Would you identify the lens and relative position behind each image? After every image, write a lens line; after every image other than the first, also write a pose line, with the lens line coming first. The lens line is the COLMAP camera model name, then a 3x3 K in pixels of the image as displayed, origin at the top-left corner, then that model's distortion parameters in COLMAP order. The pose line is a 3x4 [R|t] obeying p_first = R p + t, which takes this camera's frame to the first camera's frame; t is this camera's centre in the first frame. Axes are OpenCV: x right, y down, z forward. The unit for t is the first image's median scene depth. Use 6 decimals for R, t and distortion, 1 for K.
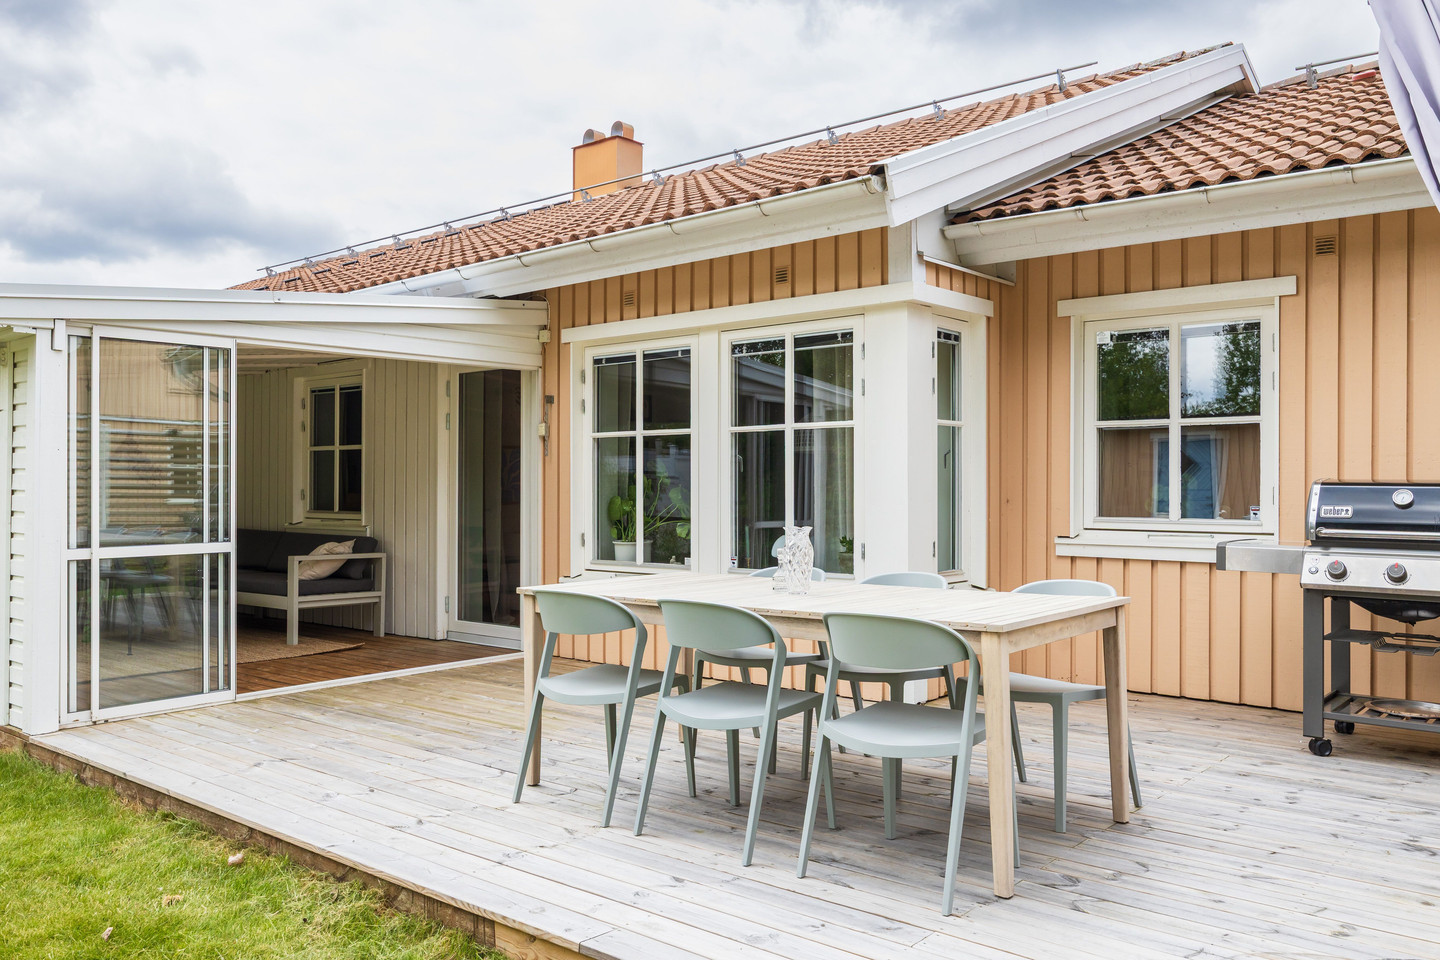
lens RADIAL K [[1145.4, 0, 720.0], [0, 1145.4, 480.0], [0, 0, 1]] dist [-0.005687, -0.002795]
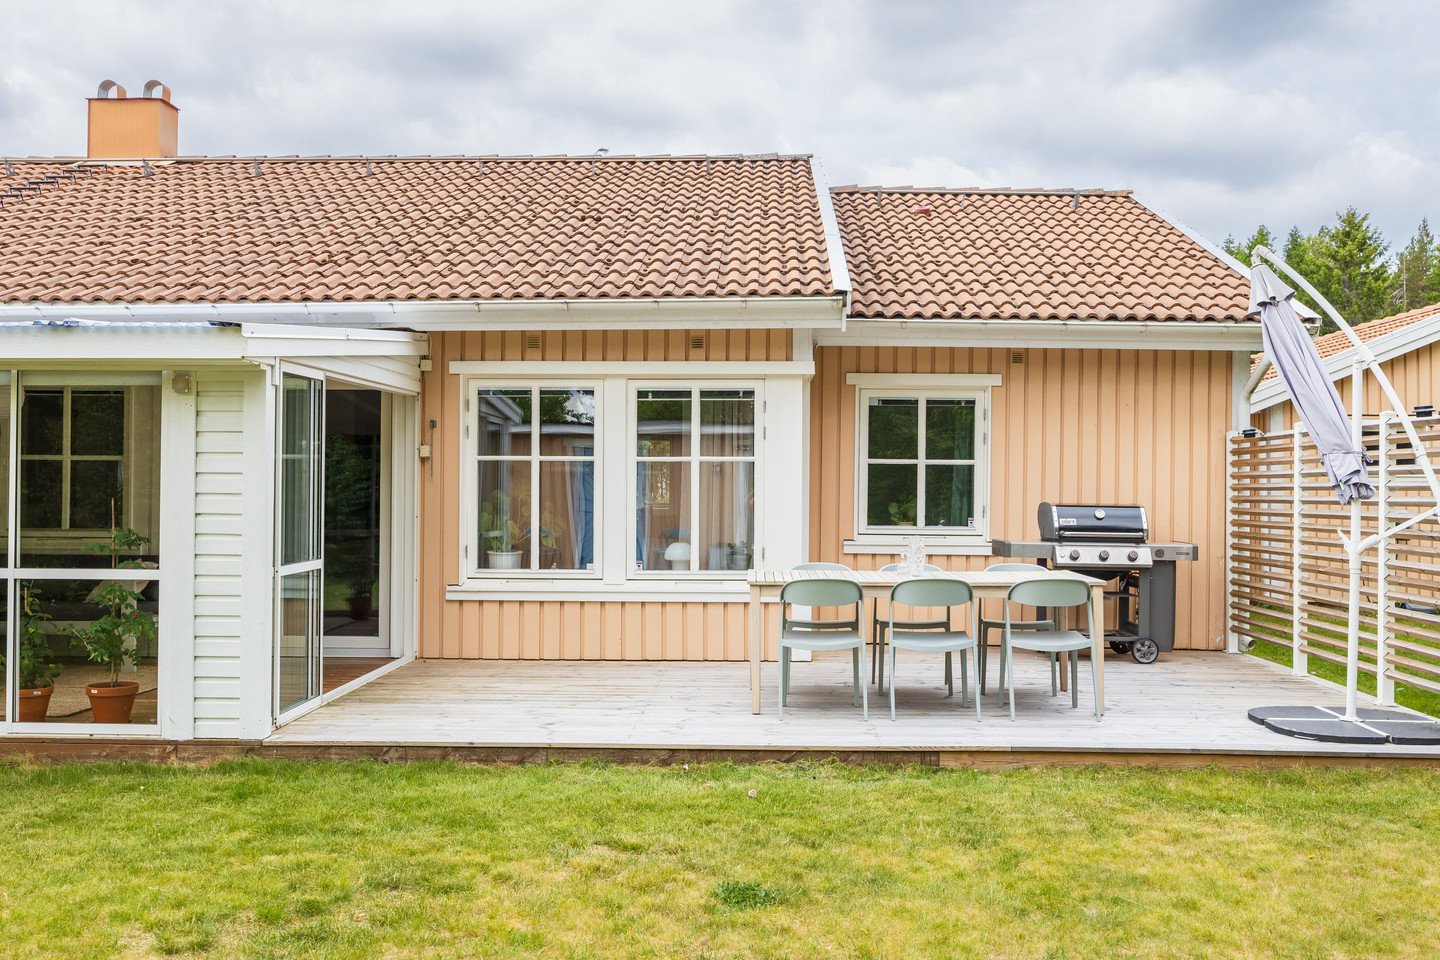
lens RADIAL K [[1412.1, 0, 720.0], [0, 1412.1, 480.0], [0, 0, 1]] dist [0.019909, 0.007863]
pose [[0.783004, 0.008164, 0.621963, -0.885555], [-0.010076, 0.999949, -0.000440, -0.021561], [-0.621935, -0.005923, 0.783047, -0.261869]]
